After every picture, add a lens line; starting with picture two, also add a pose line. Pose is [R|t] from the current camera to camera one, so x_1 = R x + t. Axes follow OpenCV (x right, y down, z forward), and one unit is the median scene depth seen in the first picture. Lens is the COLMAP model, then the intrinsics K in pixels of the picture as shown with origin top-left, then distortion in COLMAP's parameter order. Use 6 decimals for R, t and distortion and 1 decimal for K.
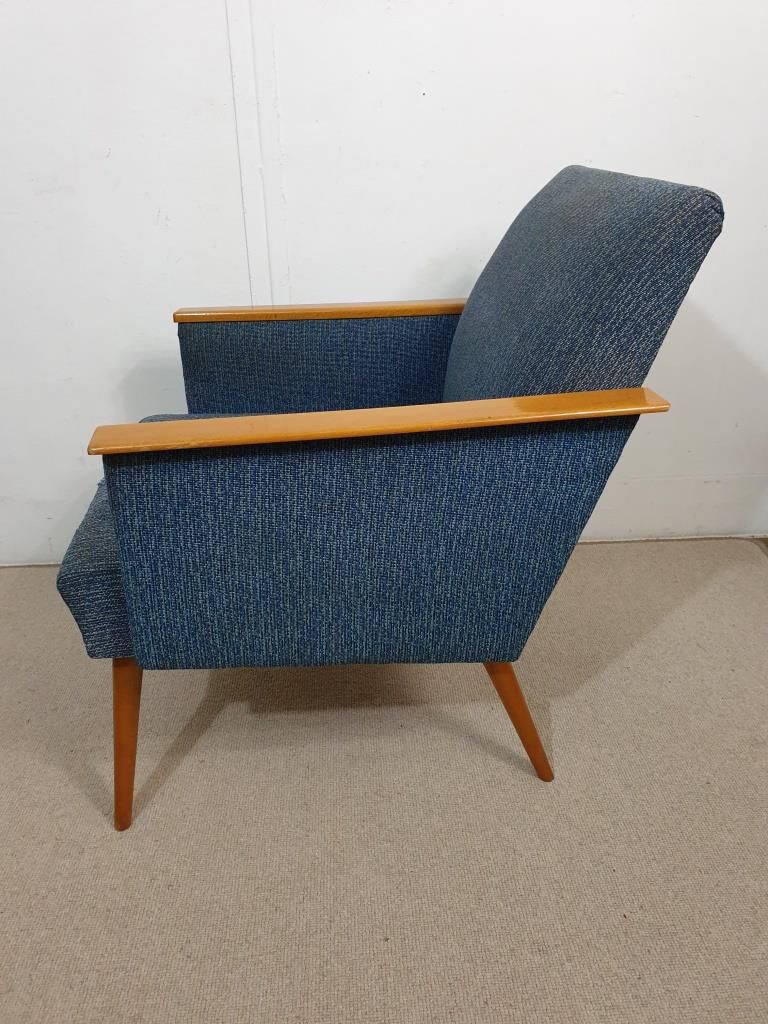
lens RADIAL K [[825.4, 0, 373.7], [0, 825.4, 505.9], [0, 0, 1]] dist [0.015701, 0.034334]
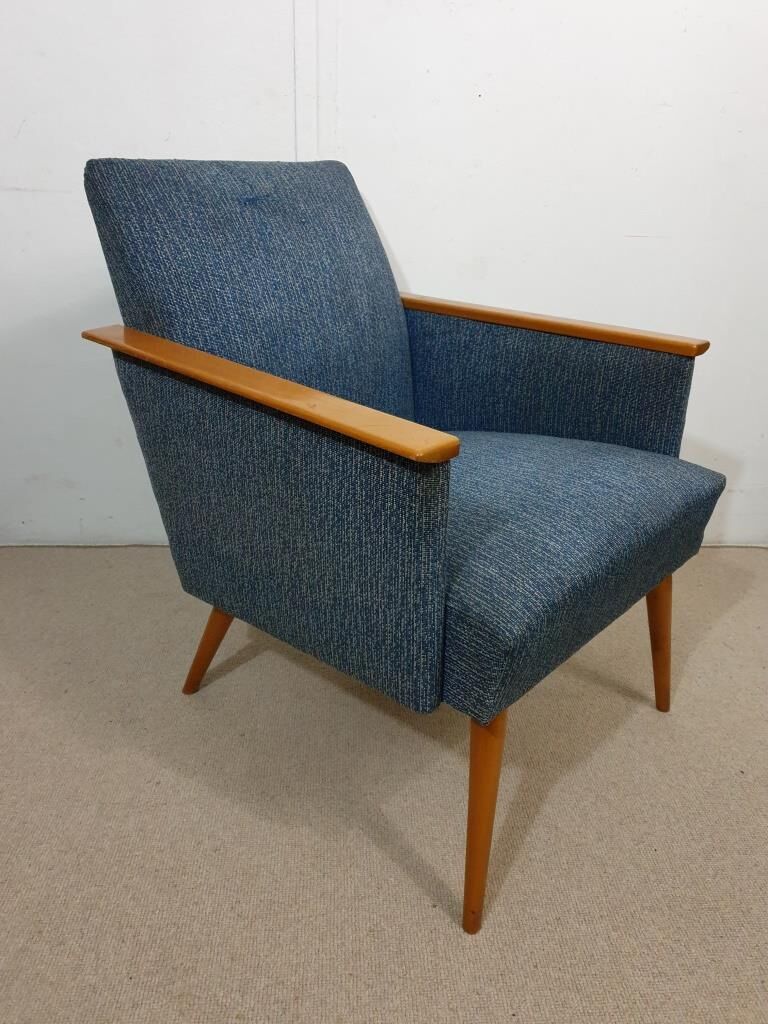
lens RADIAL K [[825.4, 0, 383.1], [0, 825.4, 509.6], [0, 0, 1]] dist [0.015701, 0.034334]
pose [[0.998851, 0.041405, 0.024118, -0.085220], [-0.040882, 0.998926, -0.021783, 0.058769], [-0.024994, 0.020772, 0.999472, -0.019422]]
